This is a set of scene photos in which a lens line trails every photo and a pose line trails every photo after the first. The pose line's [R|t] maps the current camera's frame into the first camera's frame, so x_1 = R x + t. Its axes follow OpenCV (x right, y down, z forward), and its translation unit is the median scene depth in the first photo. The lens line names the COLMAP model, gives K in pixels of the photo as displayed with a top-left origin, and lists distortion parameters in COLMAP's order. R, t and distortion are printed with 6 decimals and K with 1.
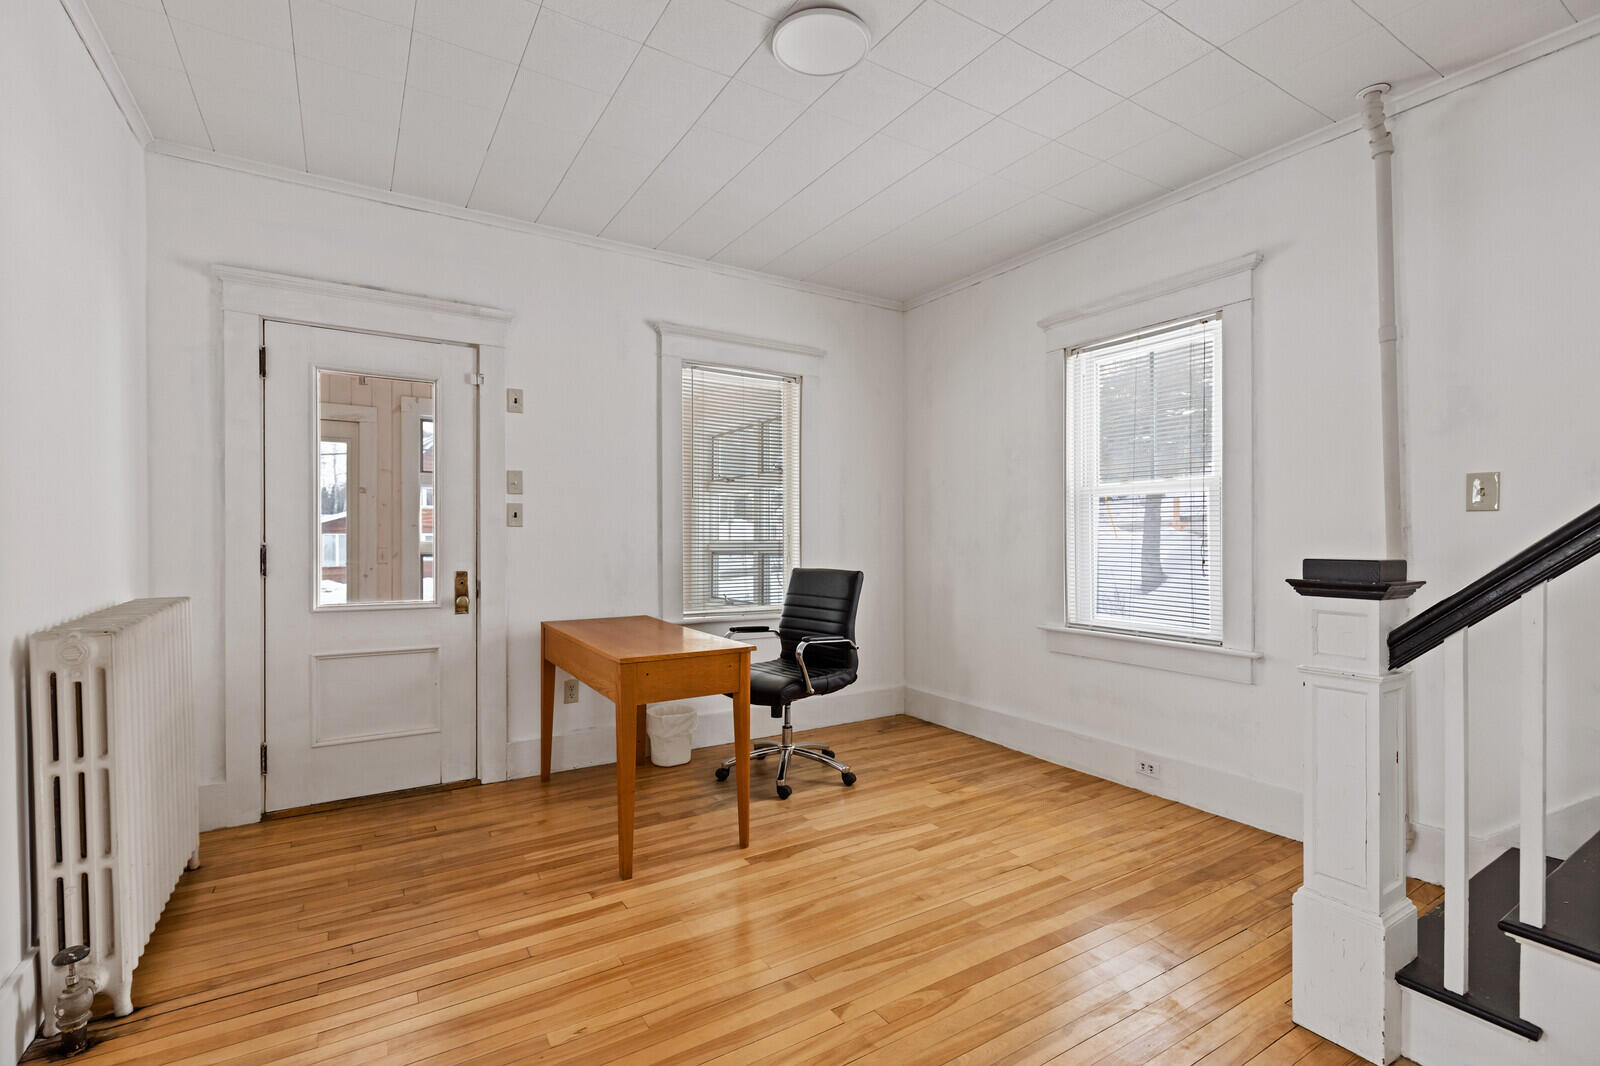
lens RADIAL K [[715.9, 0, 788.3], [0, 715.9, 544.7], [0, 0, 1]] dist [0.002910, 0.000241]
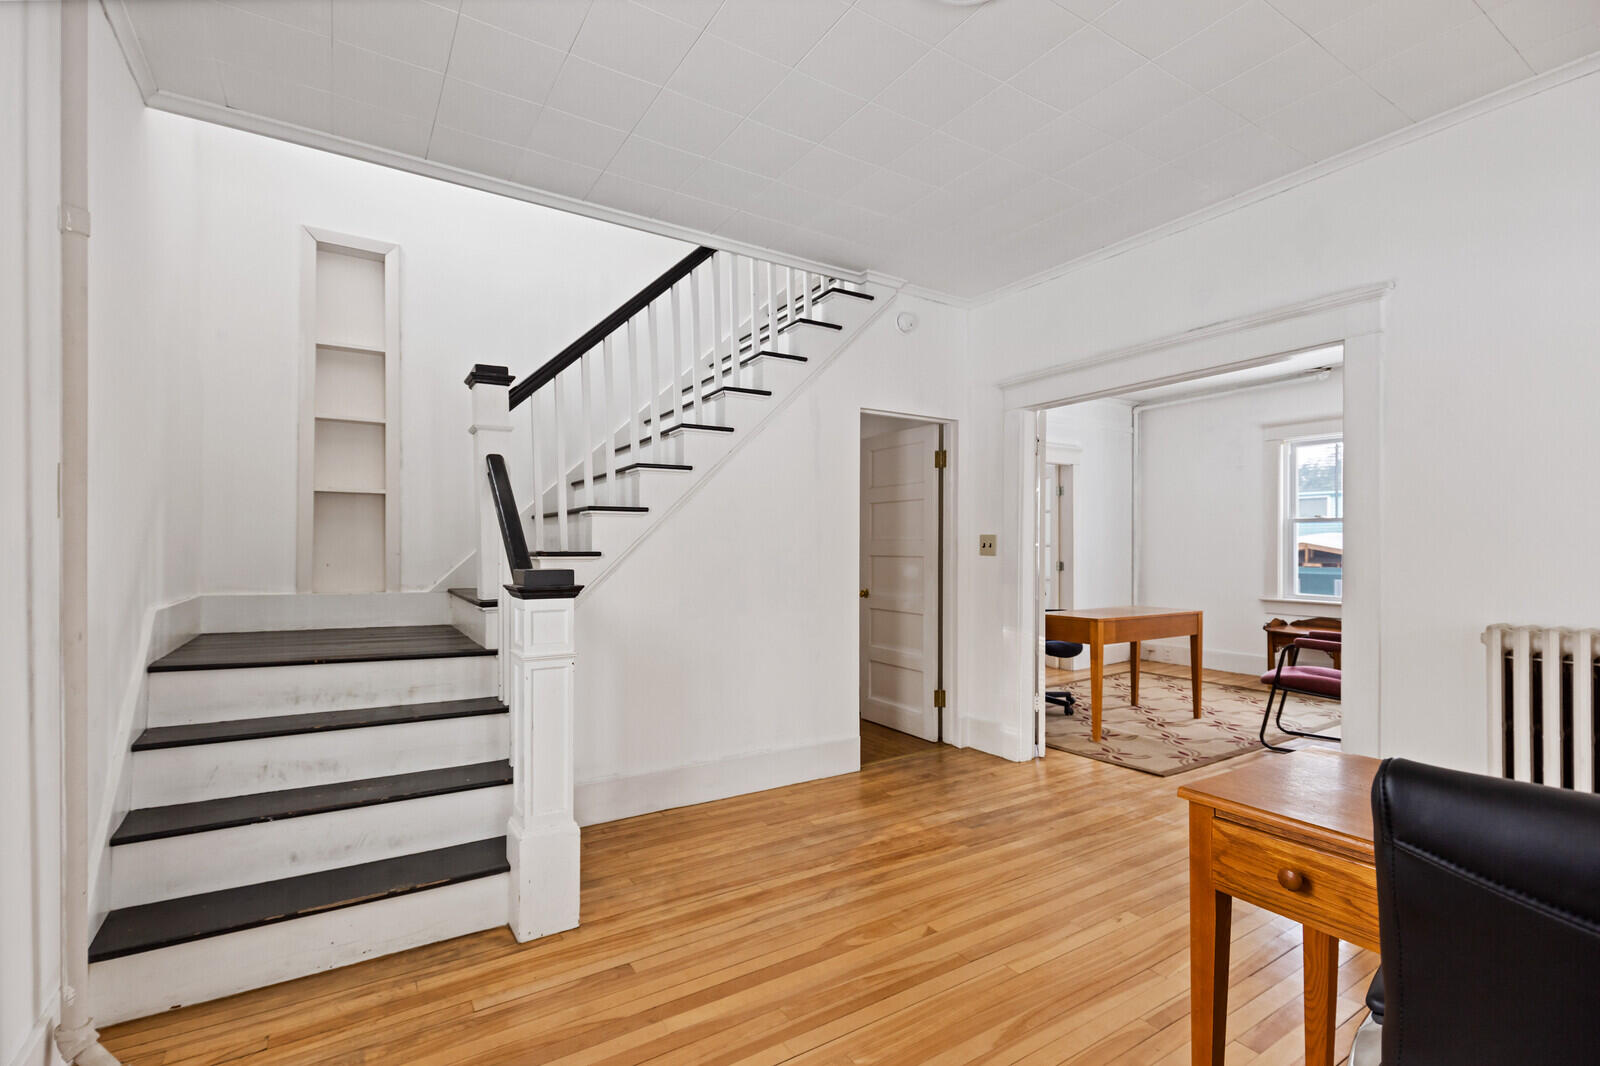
lens RADIAL K [[715.9, 0, 788.3], [0, 715.9, 544.7], [0, 0, 1]] dist [0.002910, 0.000241]
pose [[-0.999980, 0.000431, -0.006368, 0.179151], [0.000405, 0.999991, 0.004130, -0.019551], [0.006369, 0.004128, -0.999971, 1.230219]]
